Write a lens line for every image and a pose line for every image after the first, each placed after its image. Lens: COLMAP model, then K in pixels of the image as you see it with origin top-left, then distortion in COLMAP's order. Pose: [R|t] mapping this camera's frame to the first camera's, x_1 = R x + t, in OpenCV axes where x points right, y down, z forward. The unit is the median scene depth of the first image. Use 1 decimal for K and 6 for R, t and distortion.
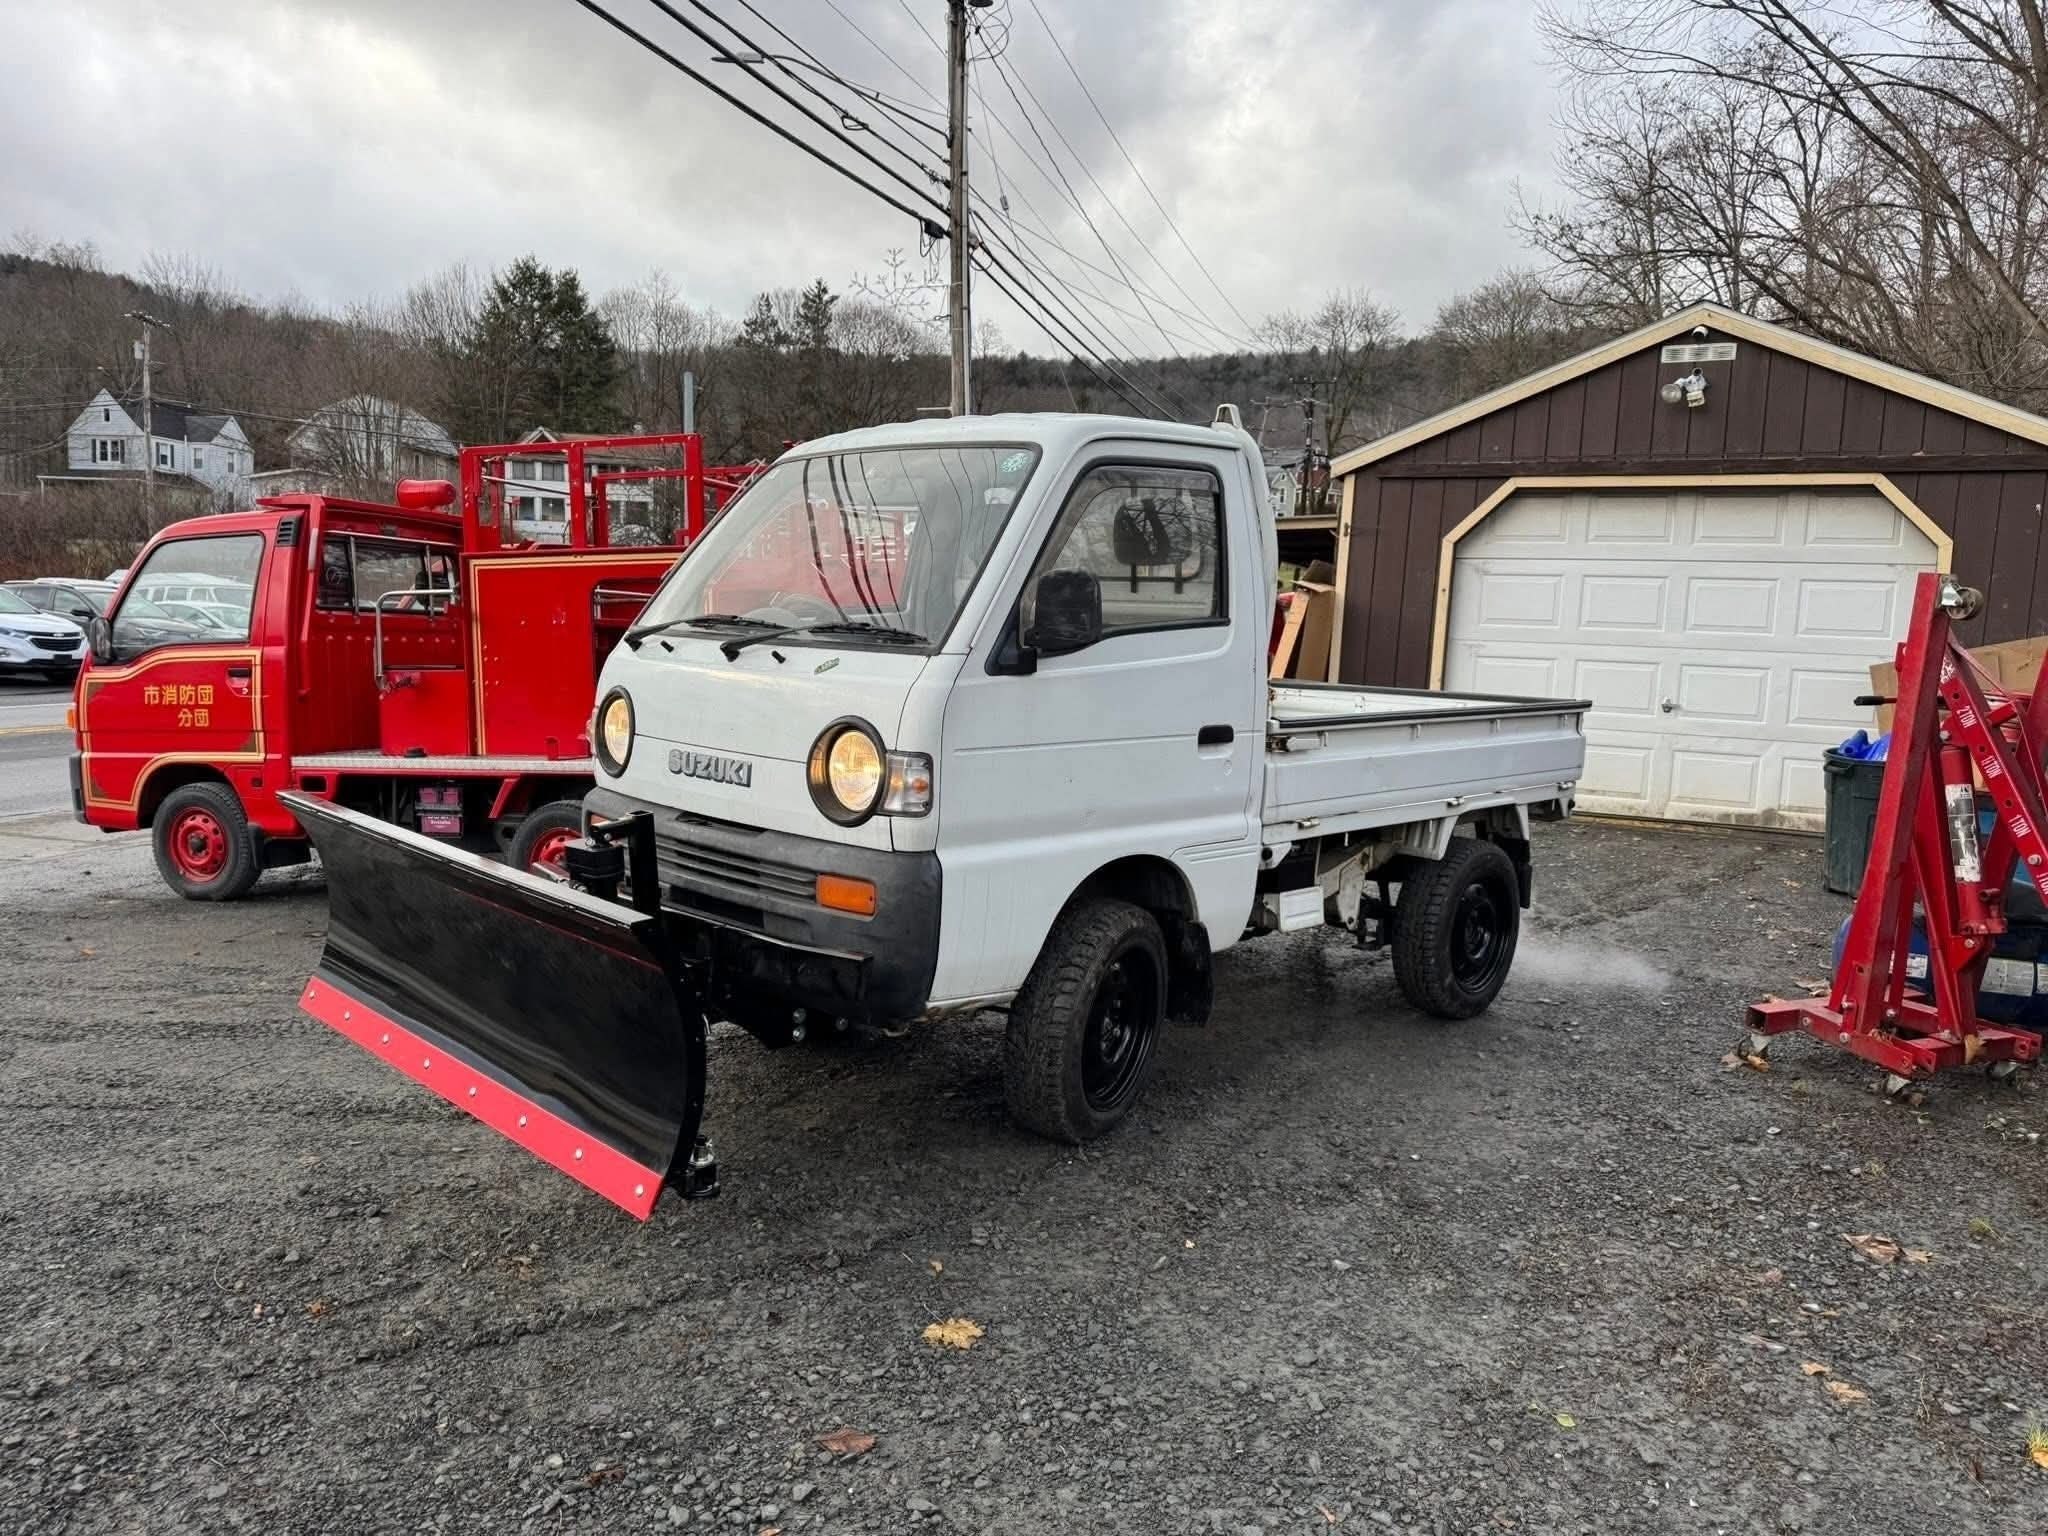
lens RADIAL K [[1445.3, 0, 1035.4], [0, 1445.3, 767.8], [0, 0, 1]] dist [0.035544, -0.035078]
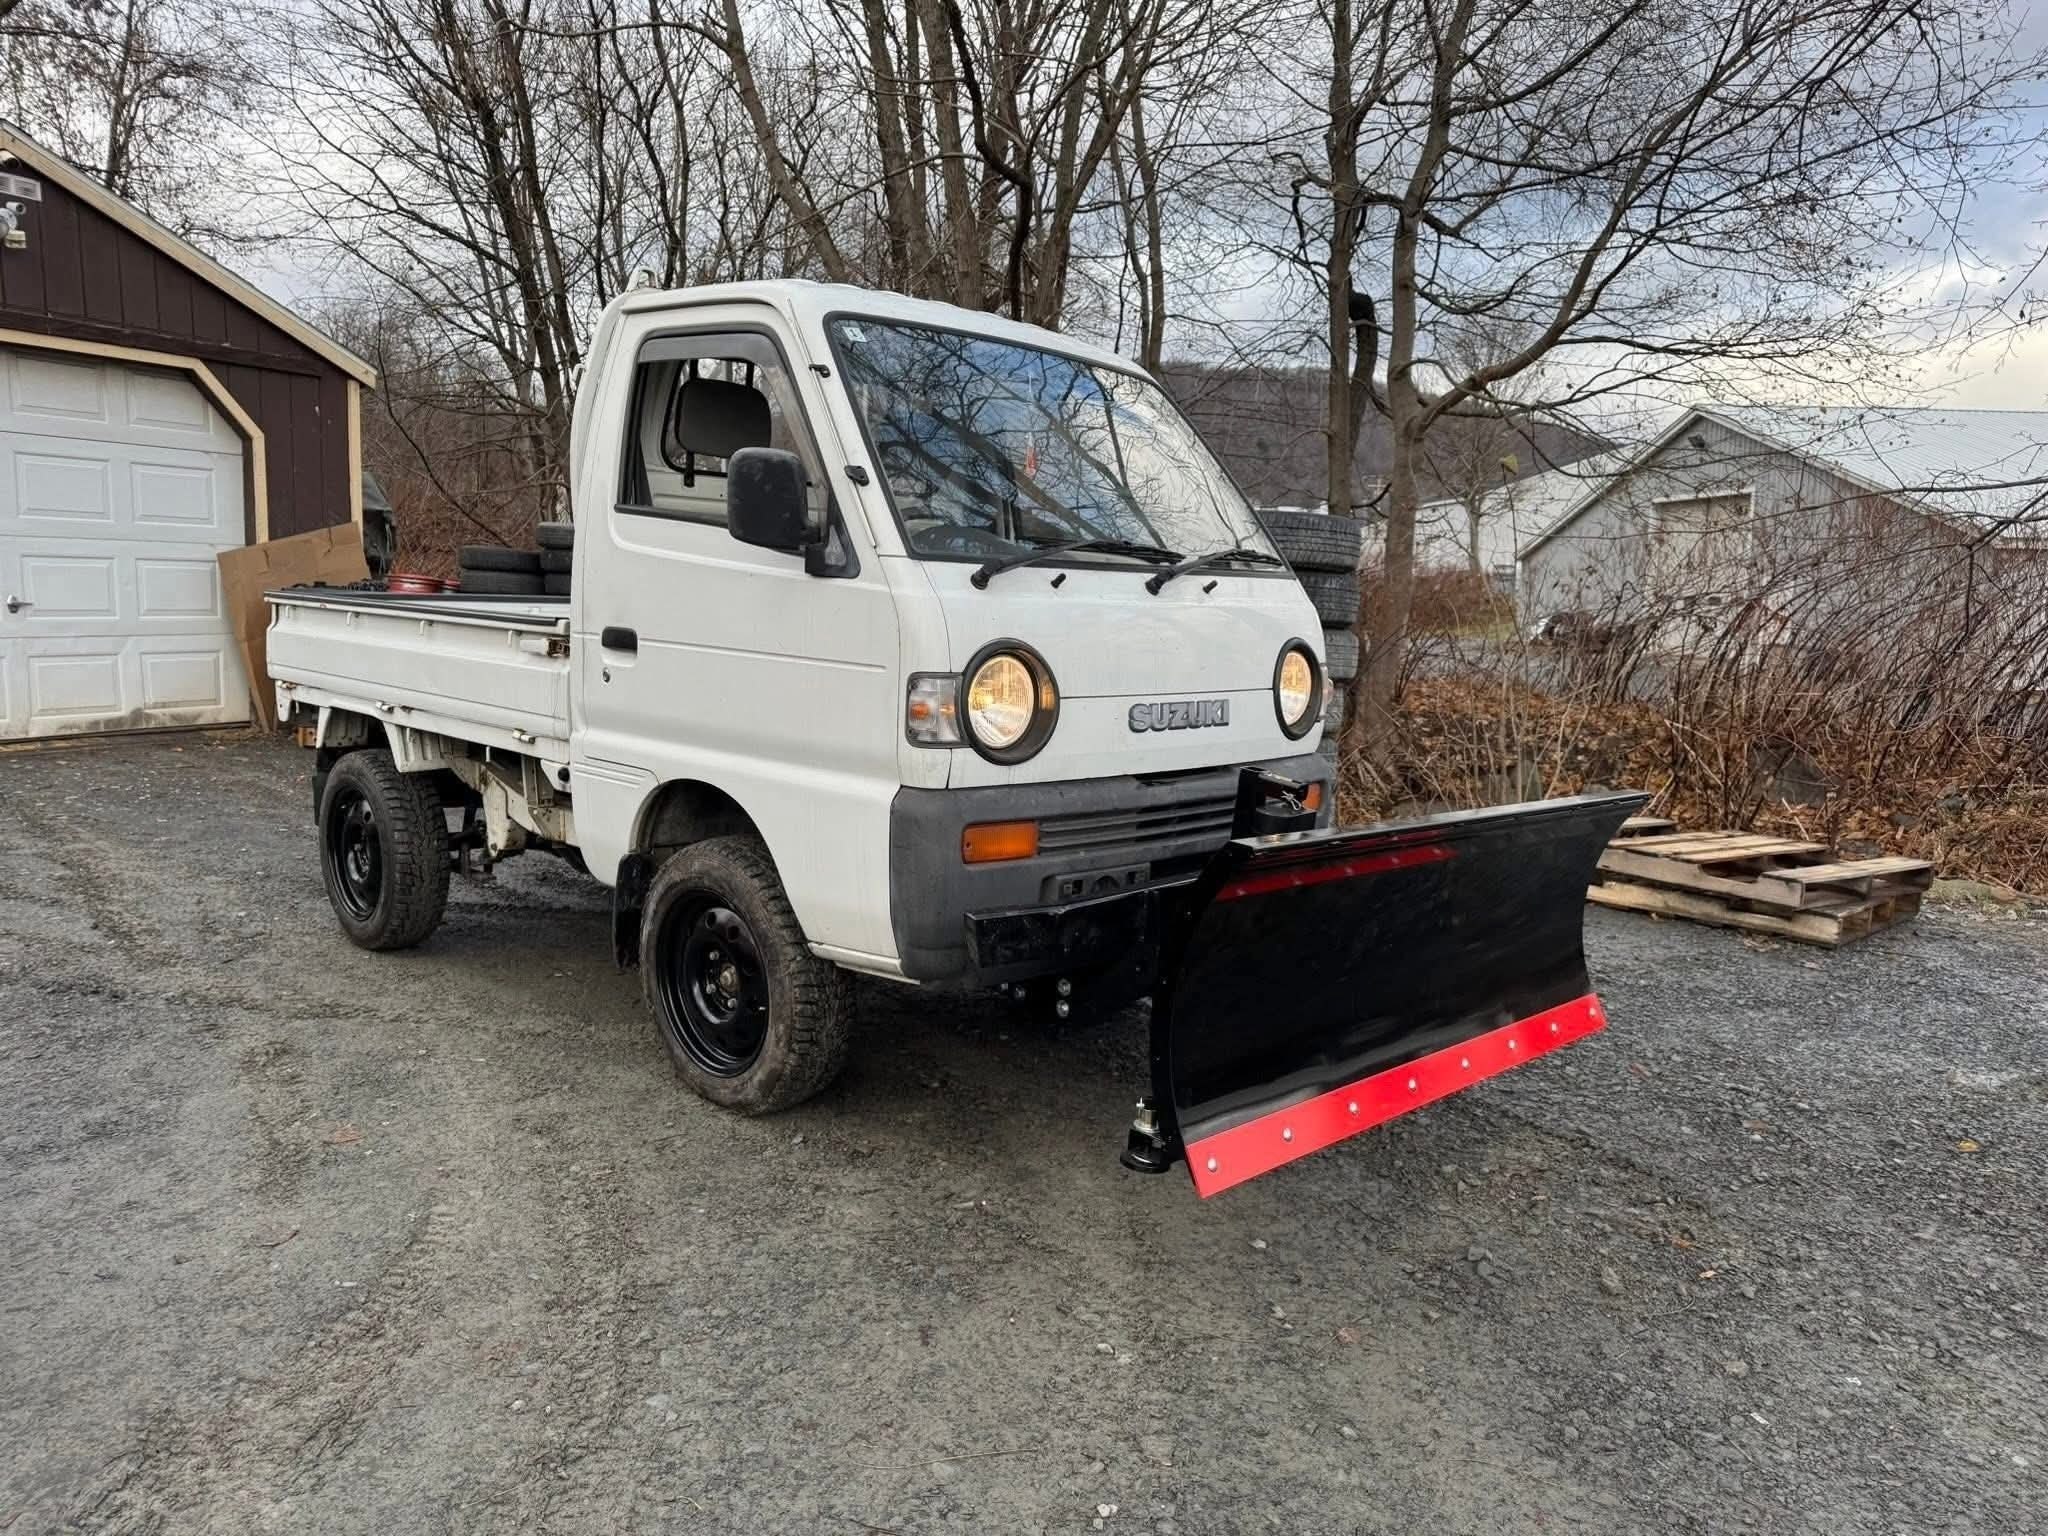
lens RADIAL K [[1445.3, 0, 1026.2], [0, 1445.3, 762.0], [0, 0, 1]] dist [0.035544, -0.035078]
pose [[0.012028, -0.161193, 0.986850, -0.800910], [0.073964, 0.984361, 0.159885, -0.087418], [-0.997188, 0.071068, 0.023762, 0.779392]]
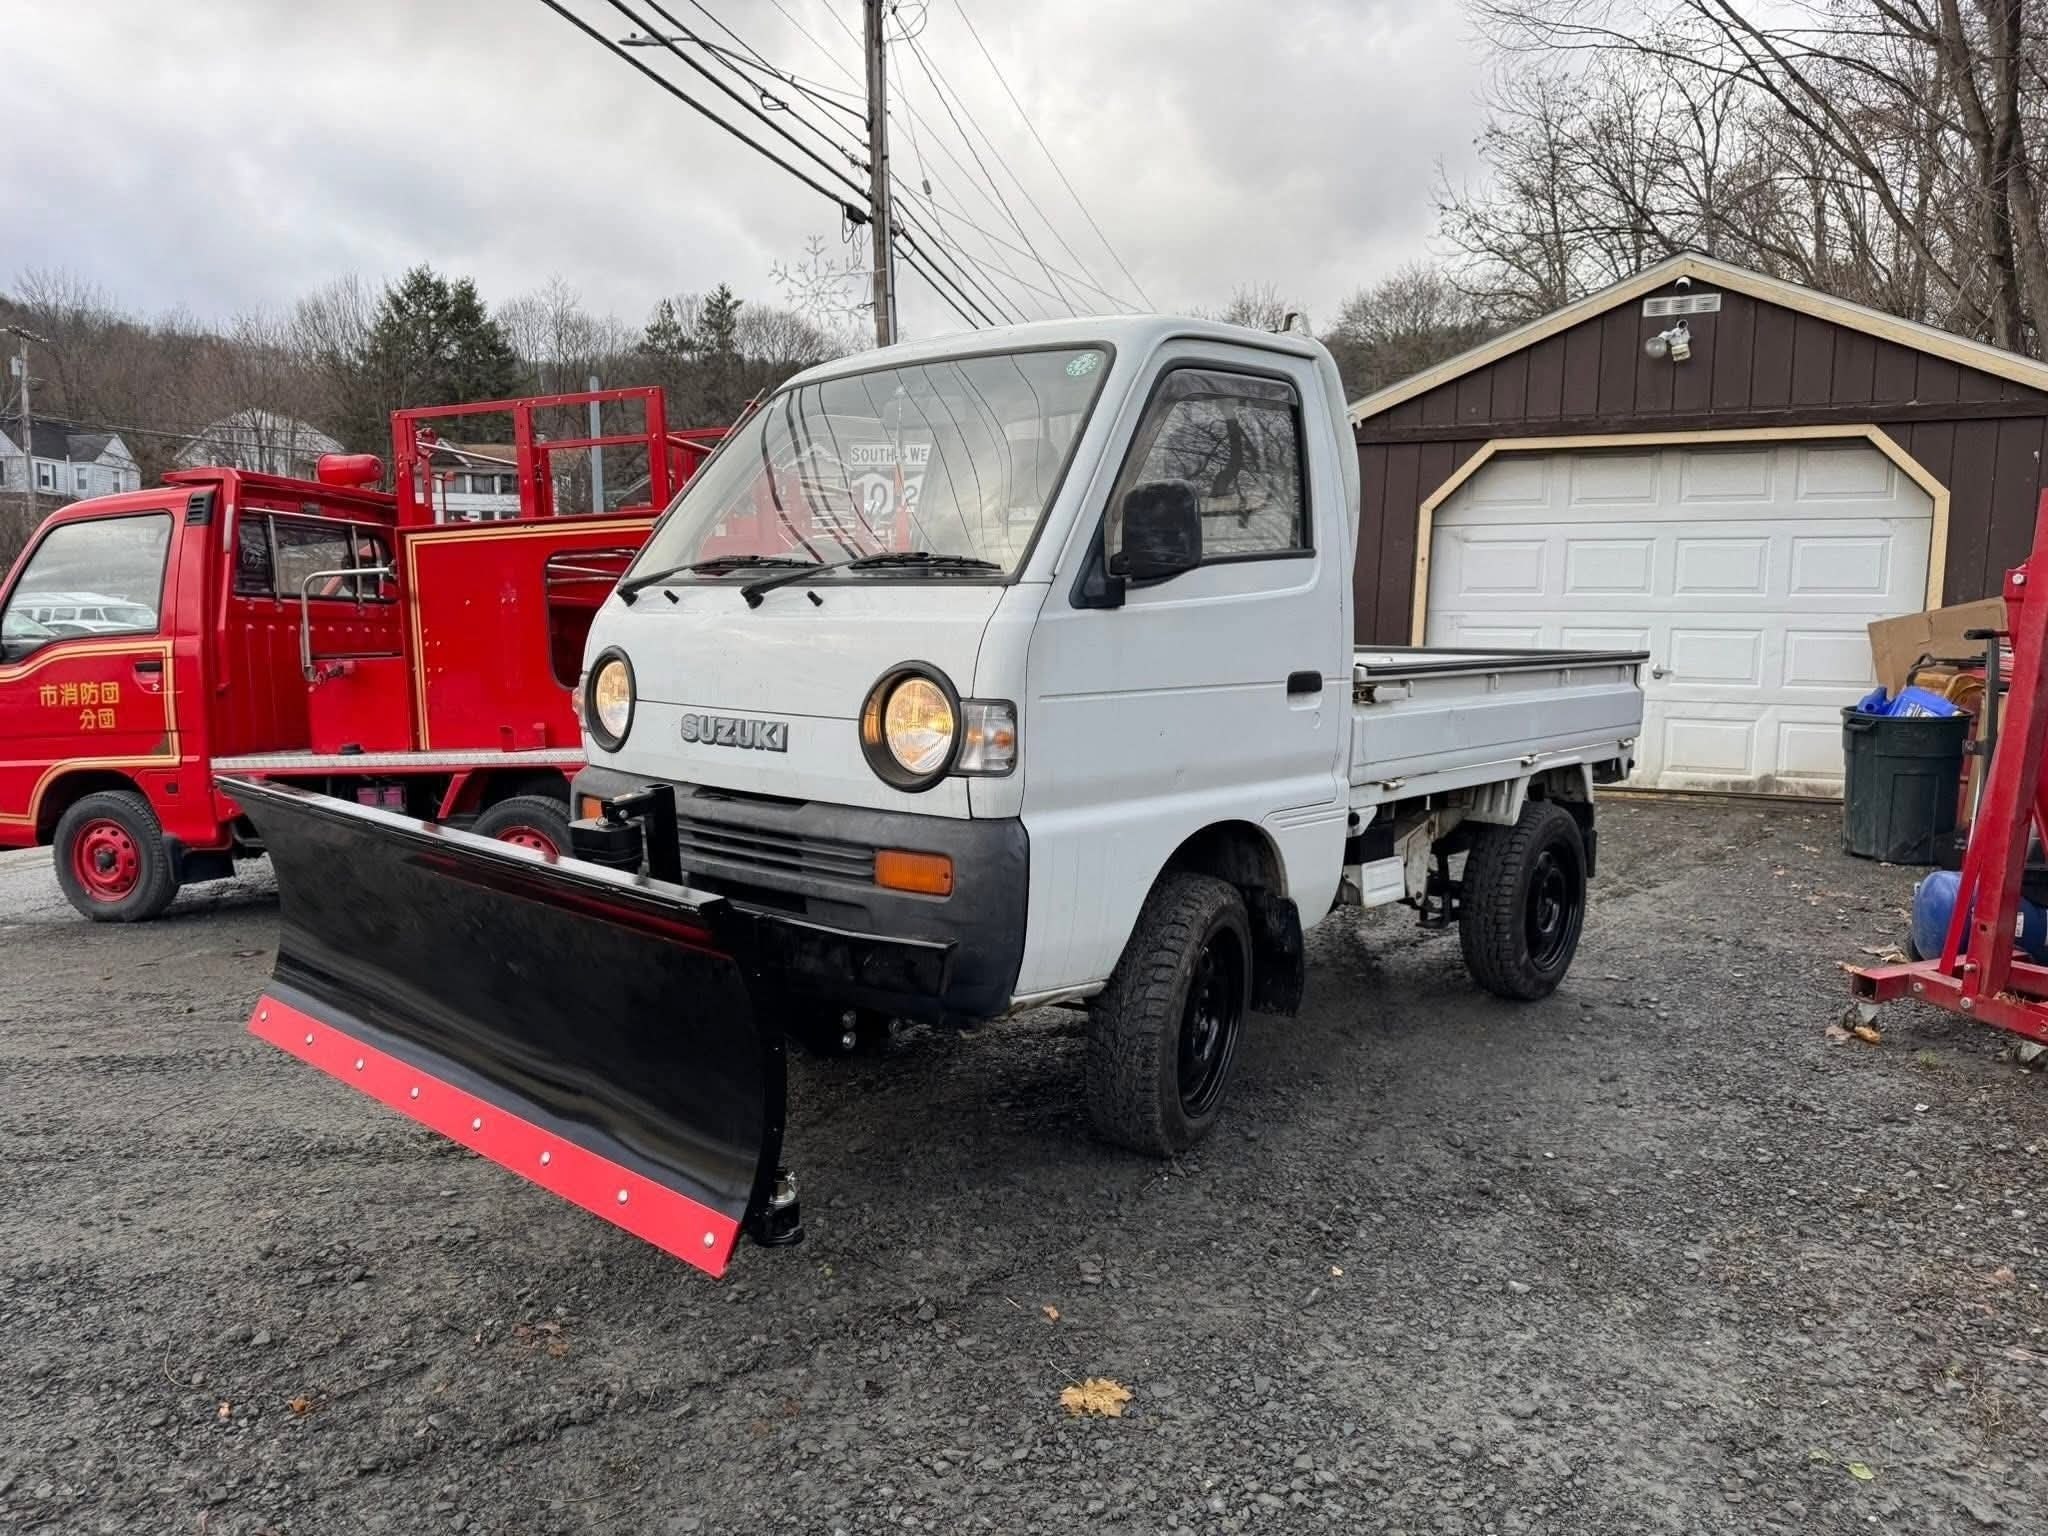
lens RADIAL K [[1445.3, 0, 1016.2], [0, 1445.3, 770.9], [0, 0, 1]] dist [0.035544, -0.035078]
pose [[0.998558, -0.030336, 0.044295, -0.070813], [0.030383, 0.999538, -0.000384, 0.020340], [-0.044263, 0.001729, 0.999018, 0.103466]]
